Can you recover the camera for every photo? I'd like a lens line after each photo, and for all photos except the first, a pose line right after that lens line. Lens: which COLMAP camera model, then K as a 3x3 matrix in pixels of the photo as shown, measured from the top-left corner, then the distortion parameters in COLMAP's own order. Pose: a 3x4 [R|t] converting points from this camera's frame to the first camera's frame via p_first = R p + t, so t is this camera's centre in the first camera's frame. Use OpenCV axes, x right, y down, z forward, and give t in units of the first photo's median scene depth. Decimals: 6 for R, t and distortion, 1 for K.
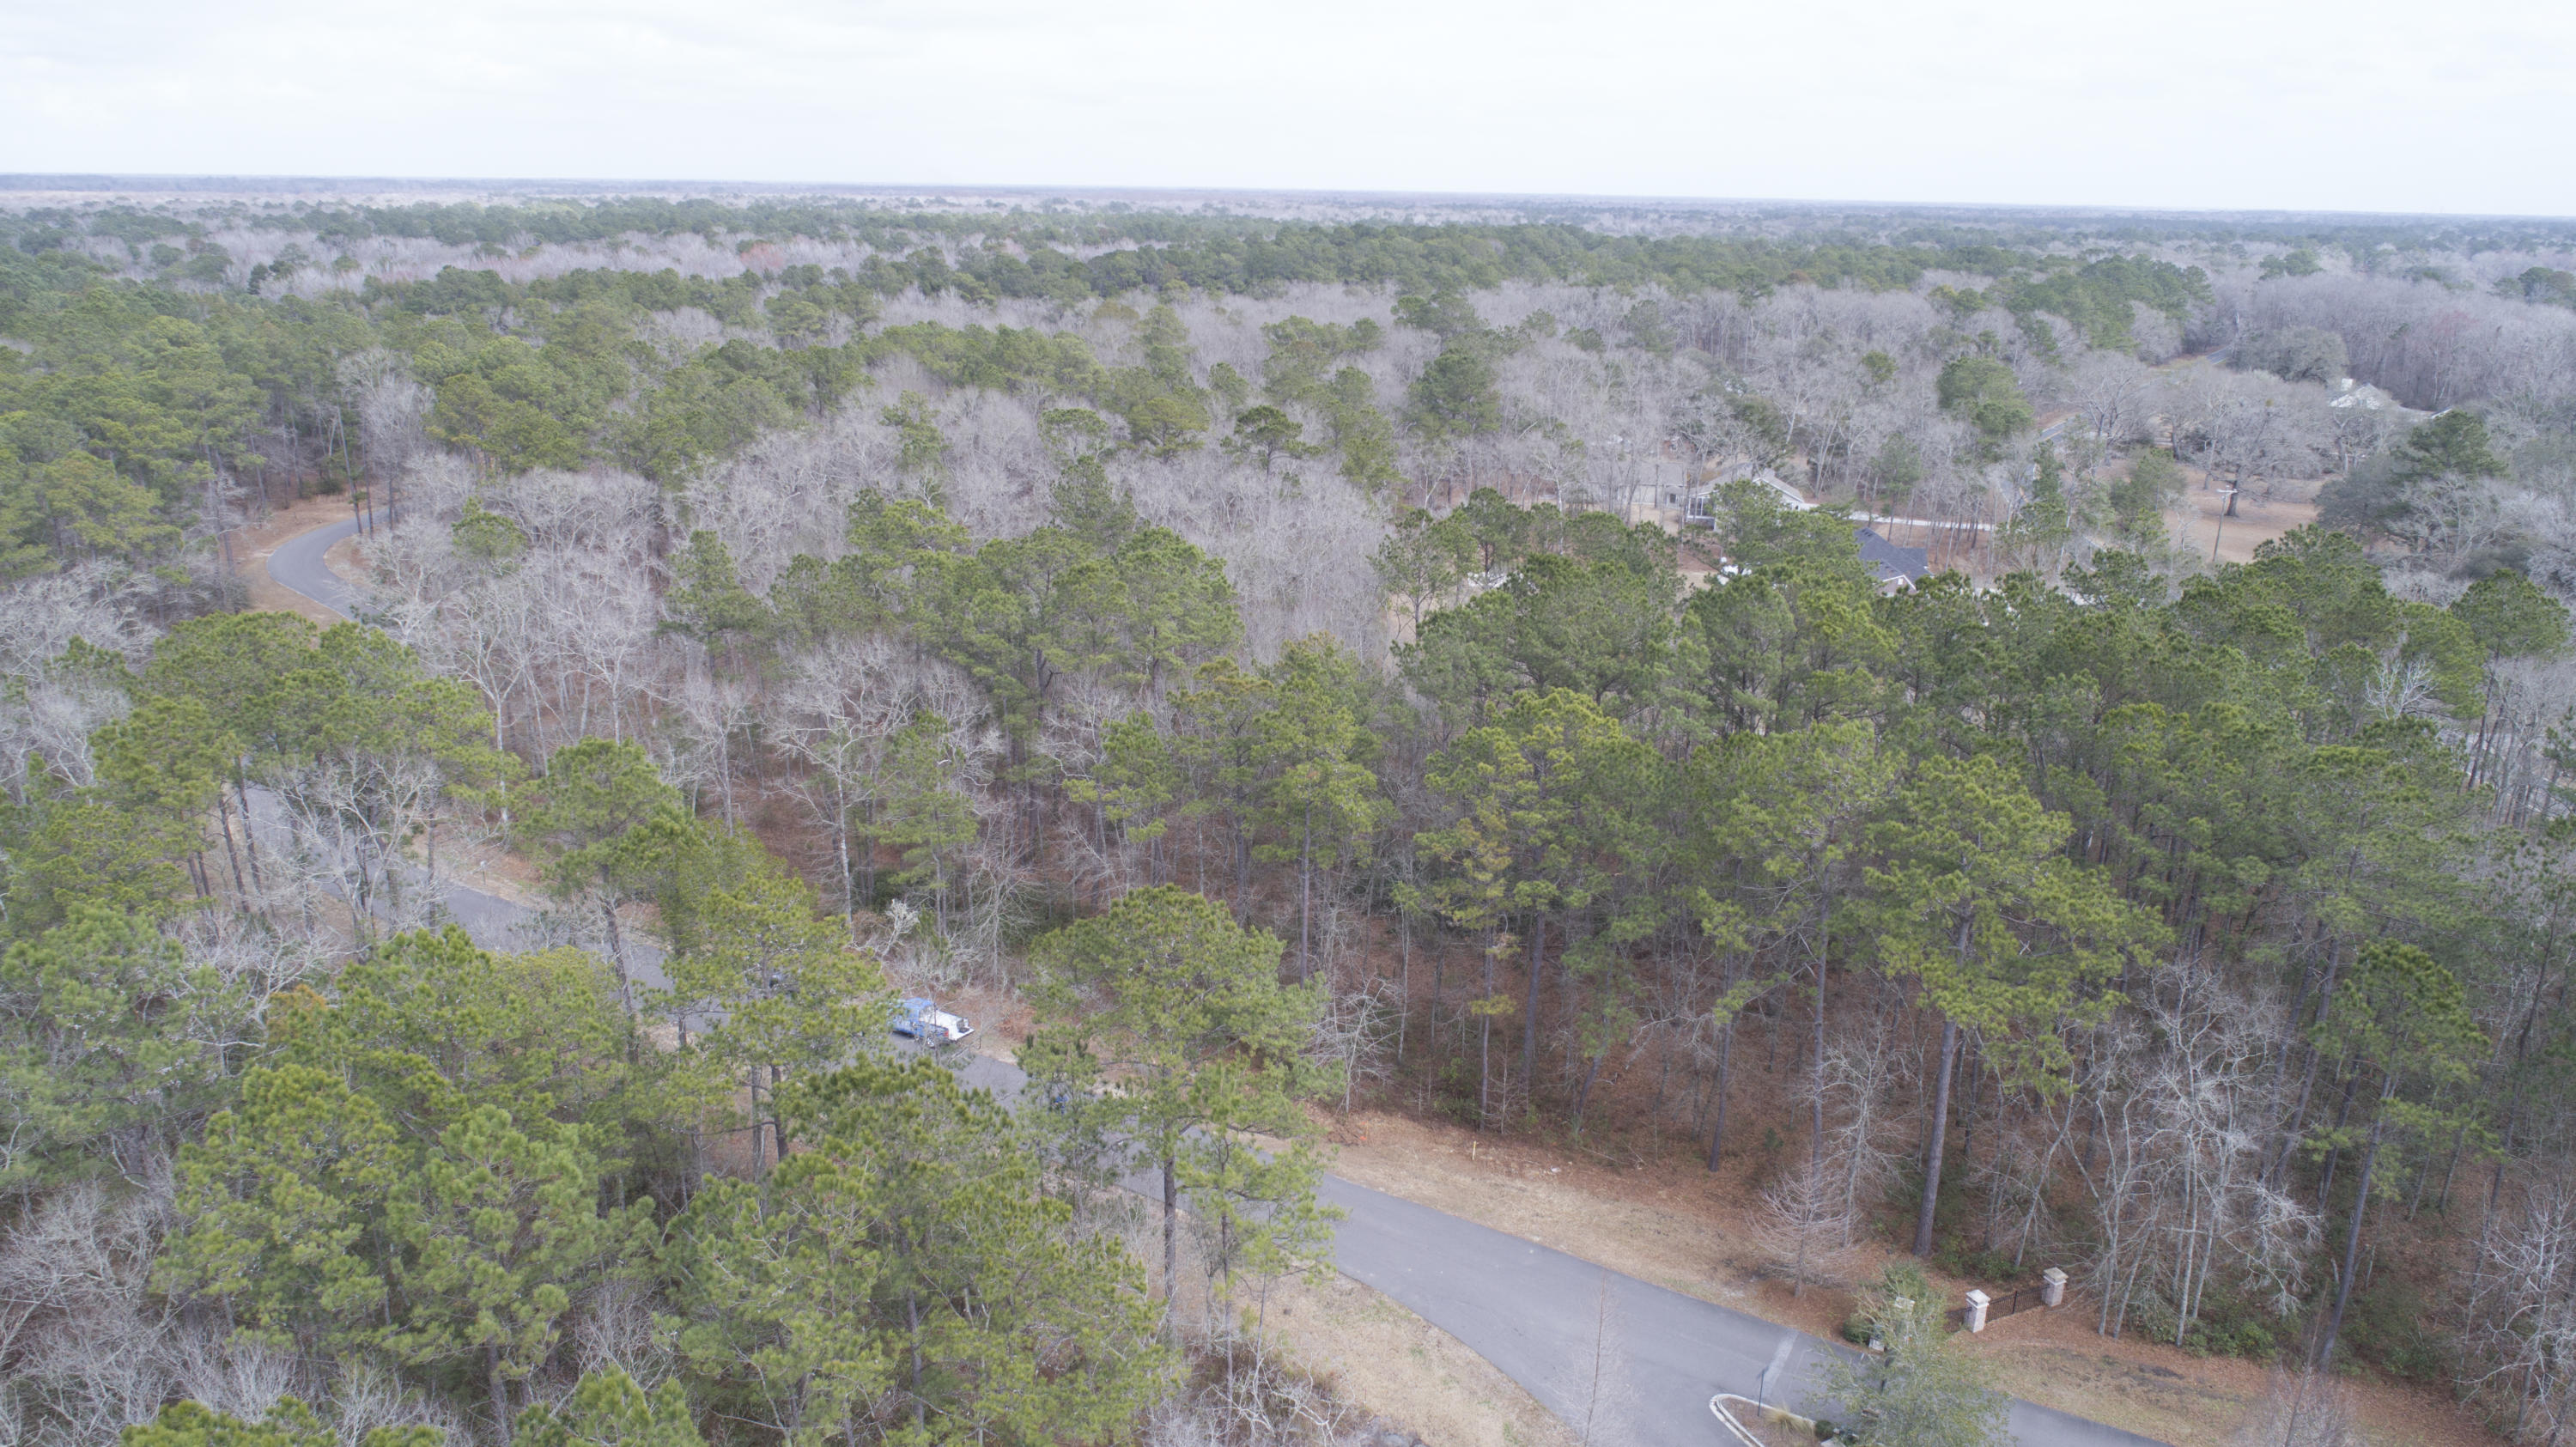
lens RADIAL K [[1733.2, 0, 1279.3], [0, 1733.2, 723.0], [0, 0, 1]] dist [-0.008767, 0.002385]
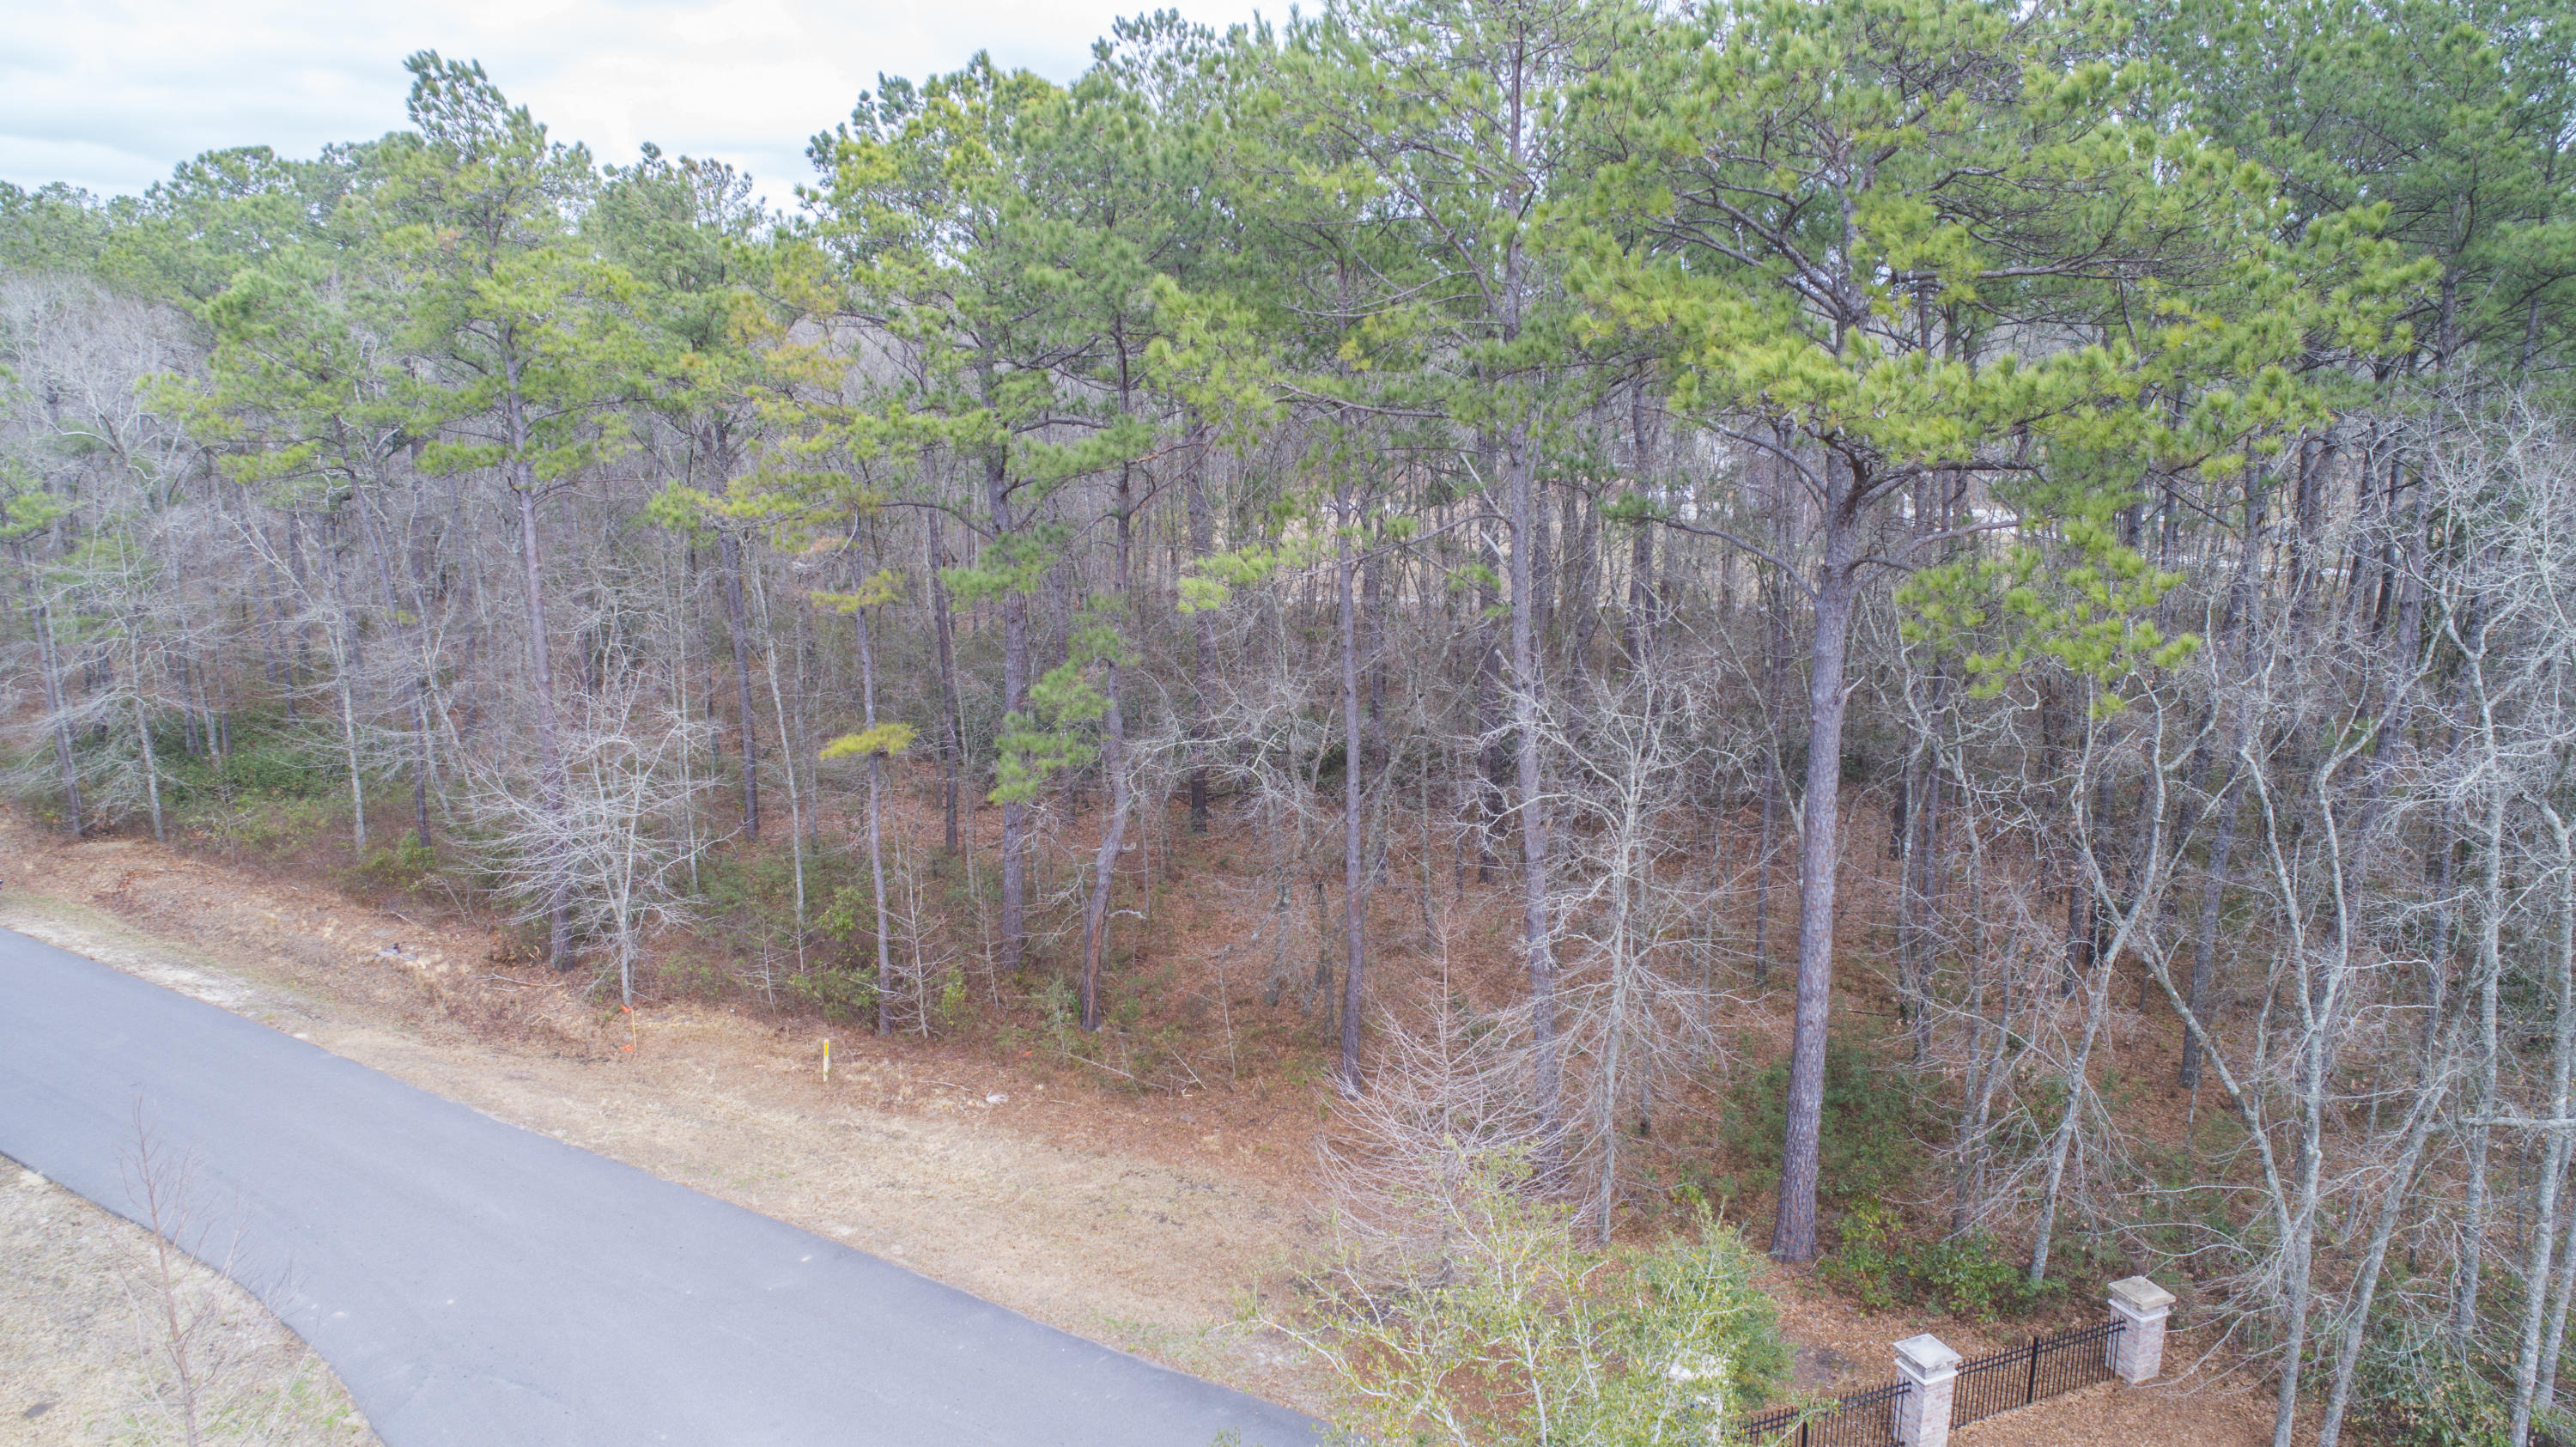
lens RADIAL K [[1733.2, 0, 1276.5], [0, 1733.2, 738.6], [0, 0, 1]] dist [-0.008767, 0.002385]
pose [[0.999915, -0.010890, -0.007137, 0.258155], [0.010360, 0.997463, -0.070428, 0.215692], [0.007886, 0.070348, 0.997491, 0.597473]]
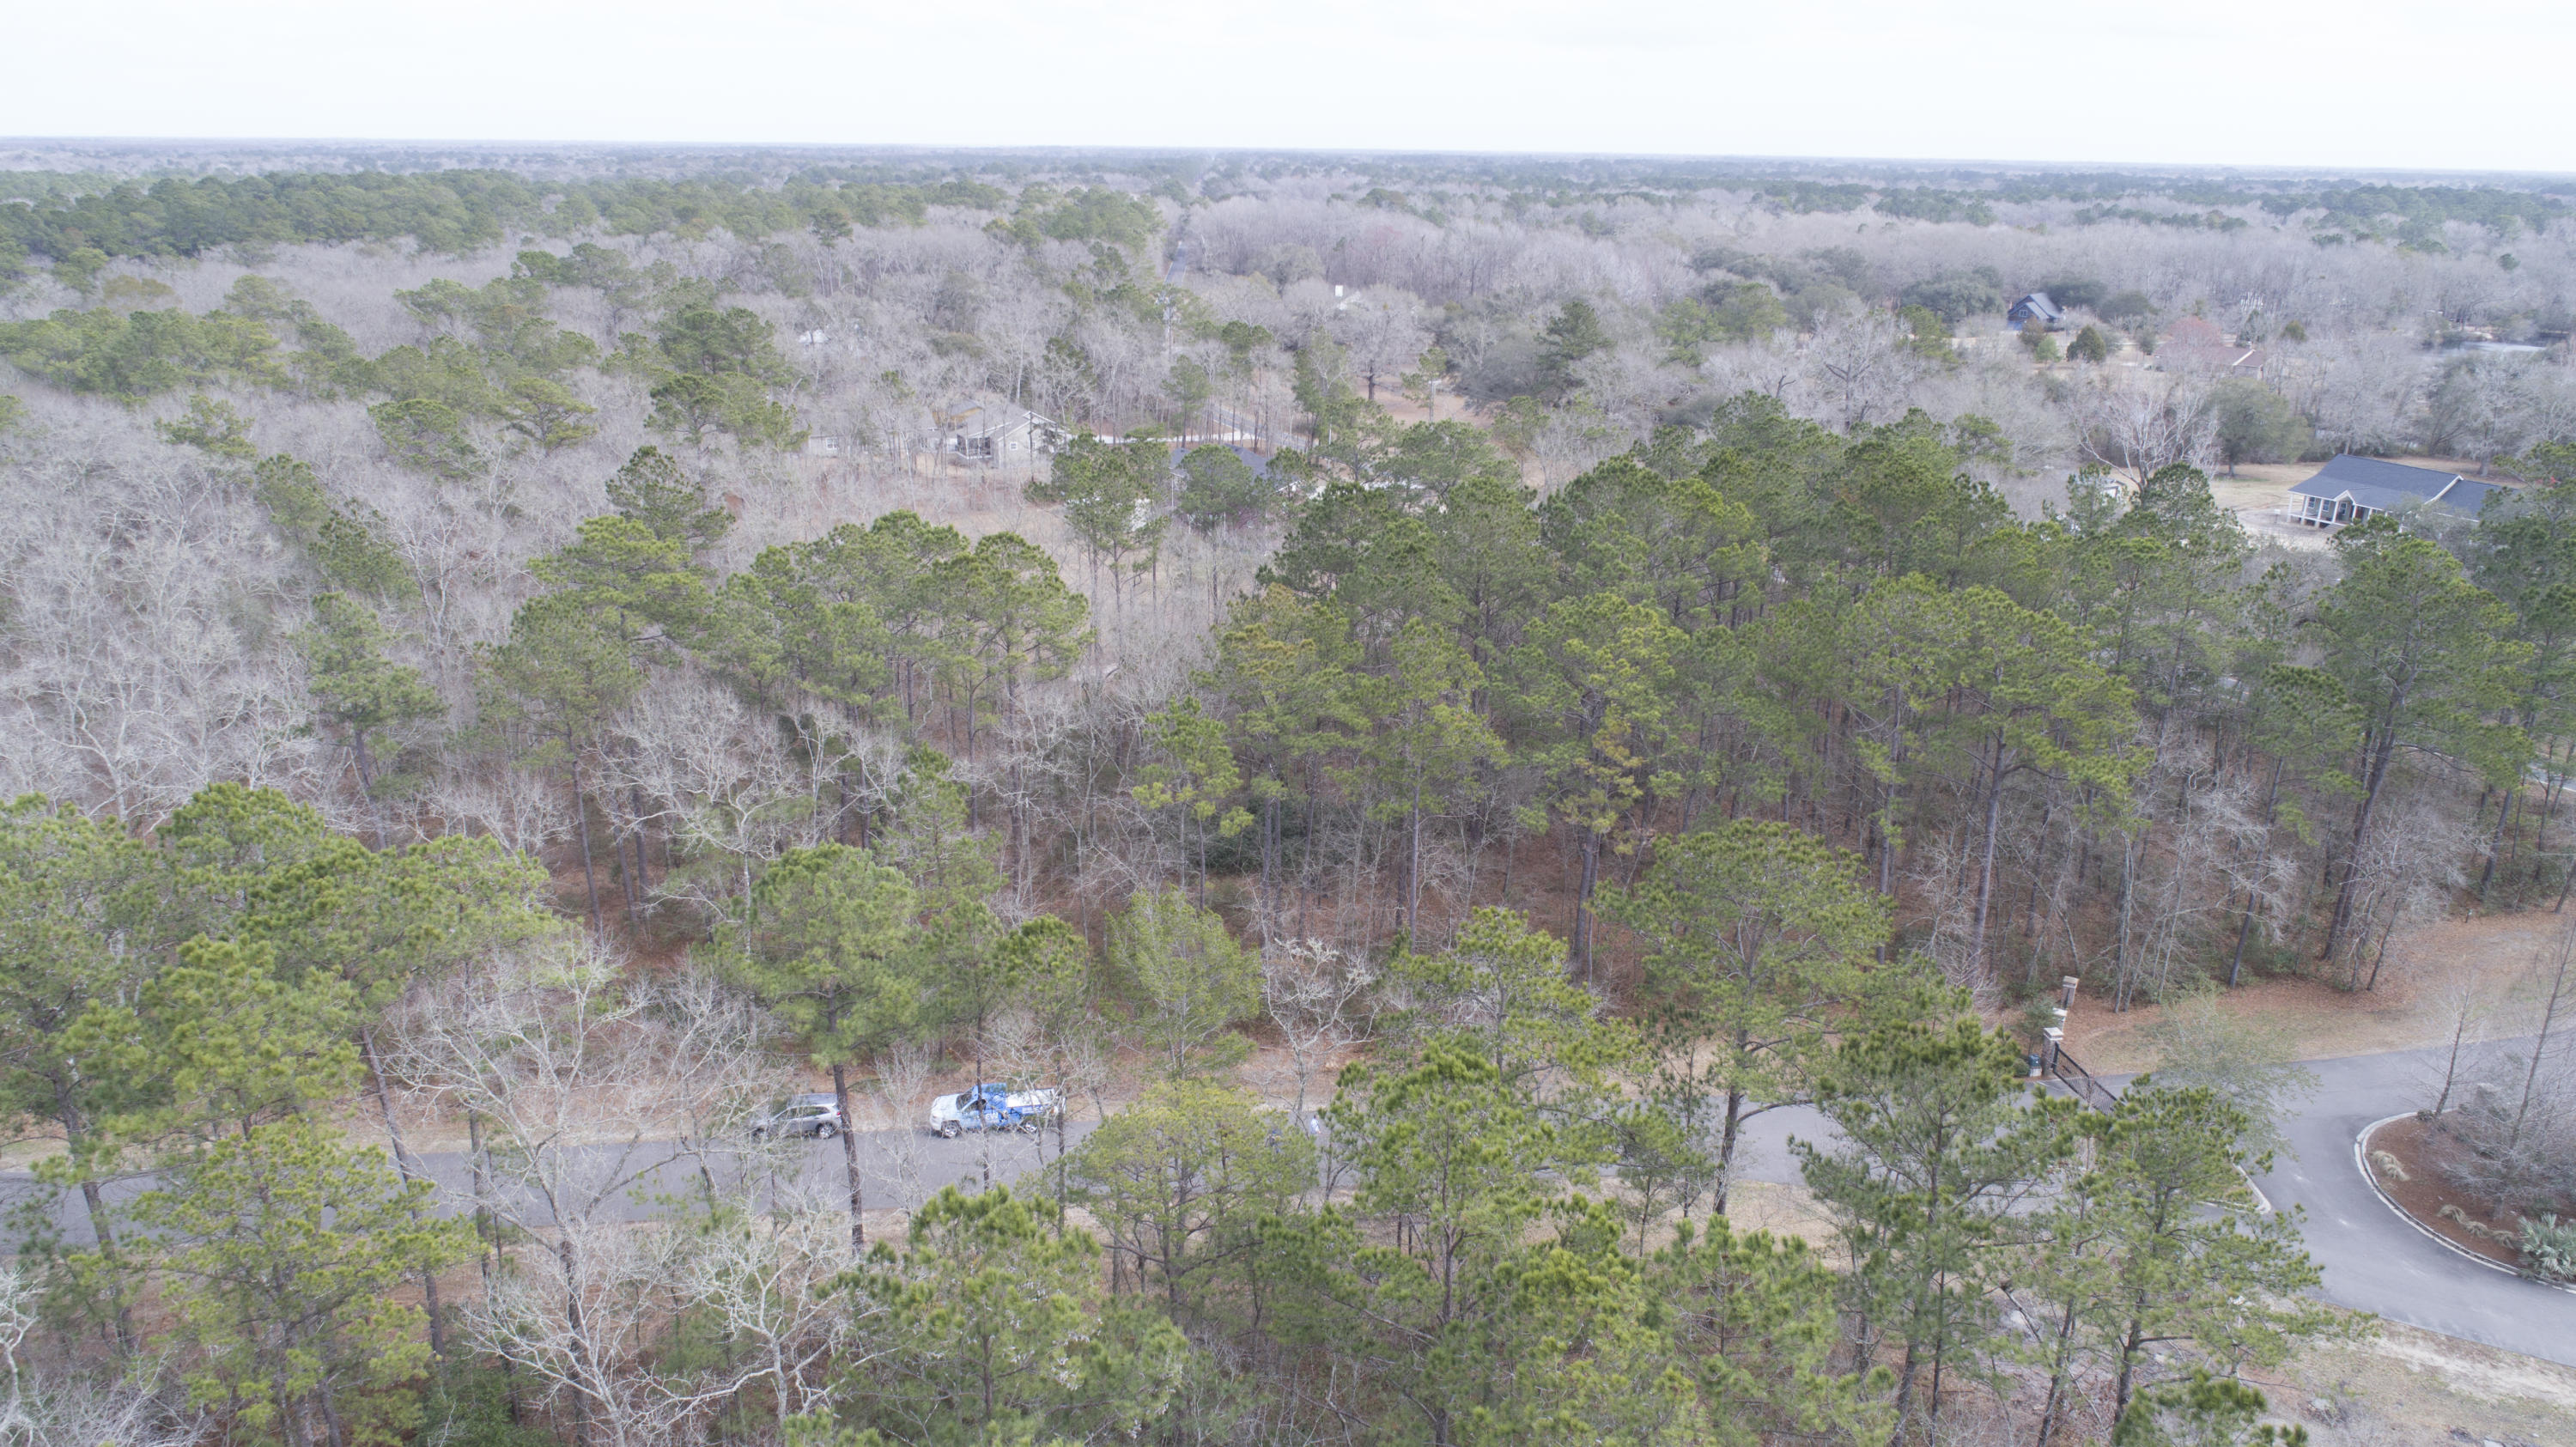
lens RADIAL K [[1733.2, 0, 1295.3], [0, 1733.2, 717.3], [0, 0, 1]] dist [-0.008767, 0.002385]
pose [[0.801188, -0.196063, 0.565382, -0.659003], [0.180232, 0.979993, 0.084439, -0.076206], [-0.570626, 0.034248, 0.820496, 0.267475]]
